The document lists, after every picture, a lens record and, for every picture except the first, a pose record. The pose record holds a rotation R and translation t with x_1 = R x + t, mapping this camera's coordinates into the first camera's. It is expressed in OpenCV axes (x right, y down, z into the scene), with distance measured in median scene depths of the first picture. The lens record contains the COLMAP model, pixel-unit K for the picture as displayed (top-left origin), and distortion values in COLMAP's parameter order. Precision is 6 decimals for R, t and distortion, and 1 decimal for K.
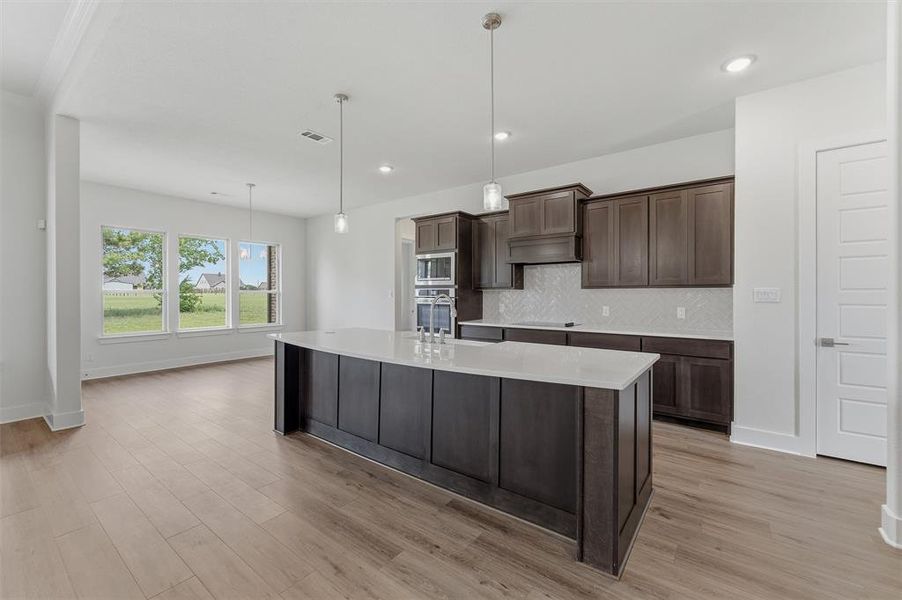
lens RADIAL K [[372.1, 0, 452.1], [0, 372.1, 295.4], [0, 0, 1]] dist [0.000900, 0.000144]
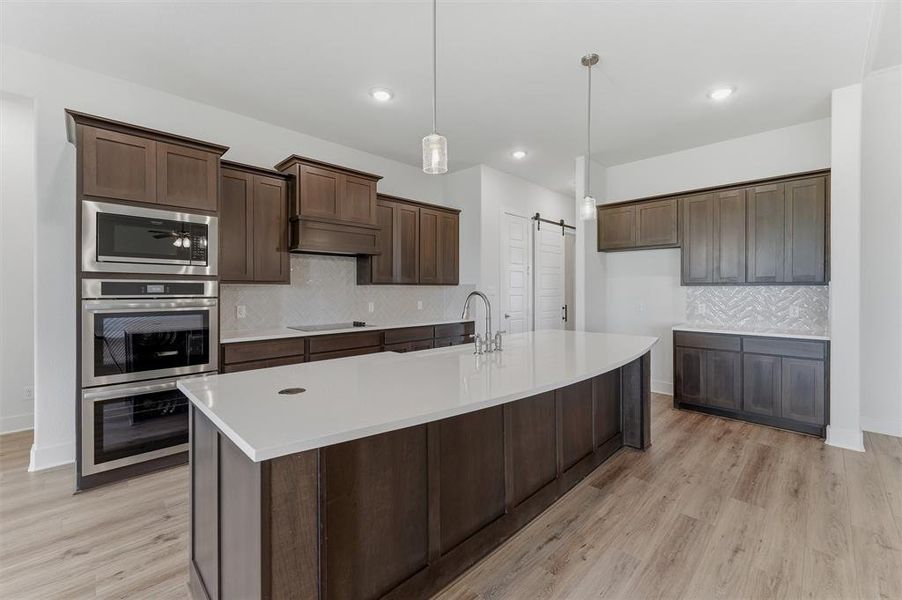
lens RADIAL K [[376.1, 0, 454.7], [0, 376.1, 290.7], [0, 0, 1]] dist [0.000521, 0.000197]
pose [[0.132093, -0.003510, 0.991231, -0.979666], [0.006967, 0.999972, 0.002612, -0.006469], [-0.991213, 0.006561, 0.132114, 1.098067]]
